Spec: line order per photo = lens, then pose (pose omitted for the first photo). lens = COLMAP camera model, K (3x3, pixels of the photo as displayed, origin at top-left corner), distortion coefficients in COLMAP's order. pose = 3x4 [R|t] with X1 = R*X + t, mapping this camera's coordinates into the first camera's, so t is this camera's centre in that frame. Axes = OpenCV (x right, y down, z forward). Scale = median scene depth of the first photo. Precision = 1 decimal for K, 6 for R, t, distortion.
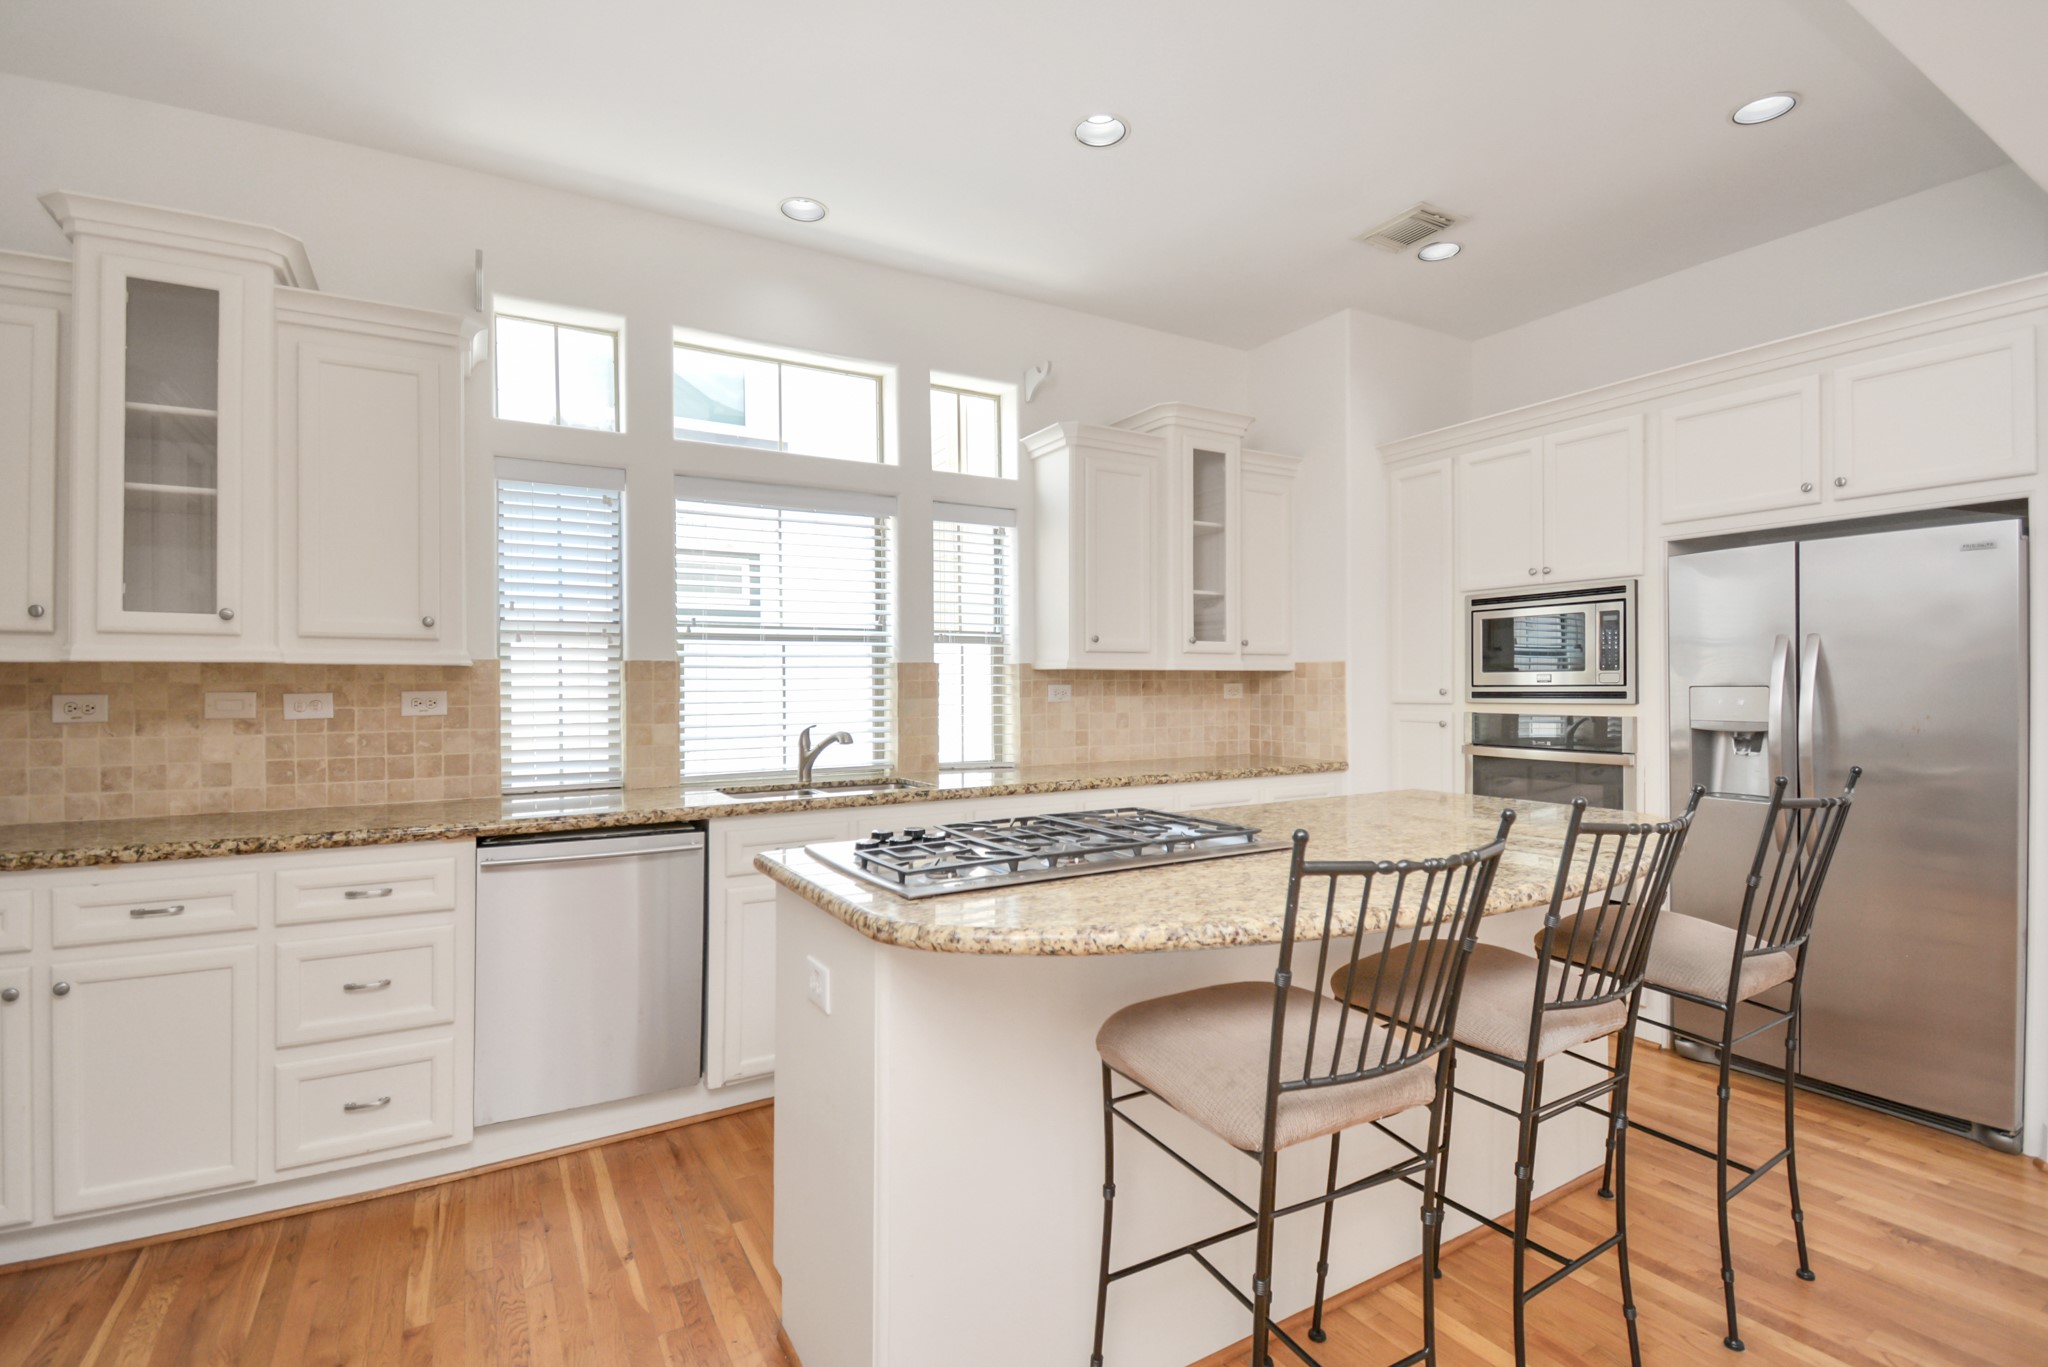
lens RADIAL K [[941.2, 0, 1019.4], [0, 941.2, 694.4], [0, 0, 1]] dist [0.005524, -0.014543]
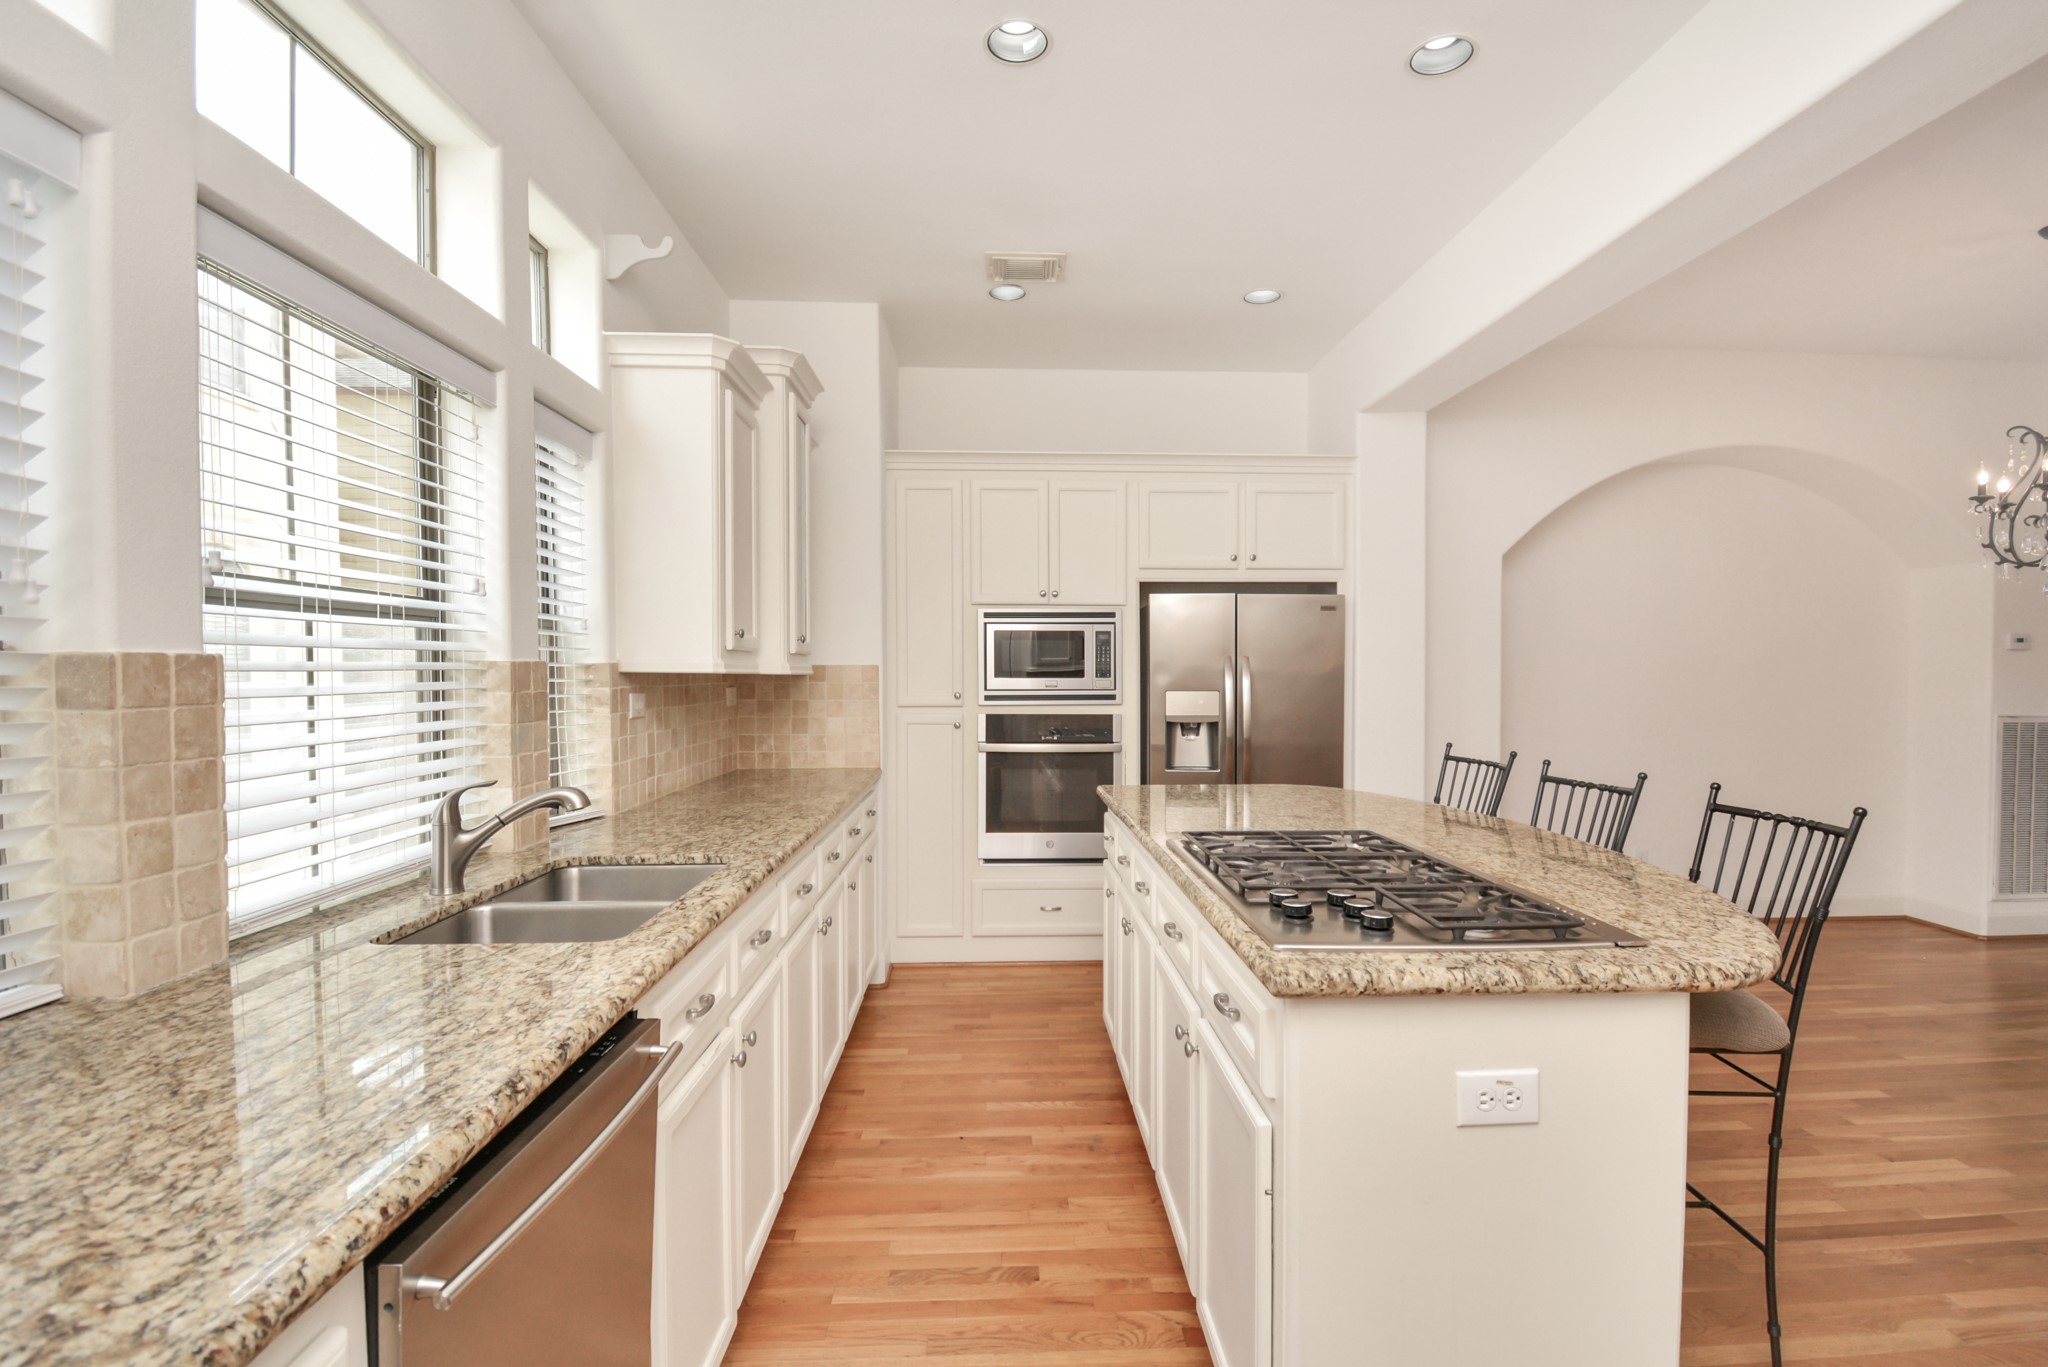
lens RADIAL K [[941.2, 0, 1027.3], [0, 941.2, 694.9], [0, 0, 1]] dist [0.005524, -0.014543]
pose [[0.473167, -0.015126, 0.880843, -0.480217], [0.005117, 0.999883, 0.014421, -0.019221], [-0.880958, -0.002316, 0.473189, 0.435826]]
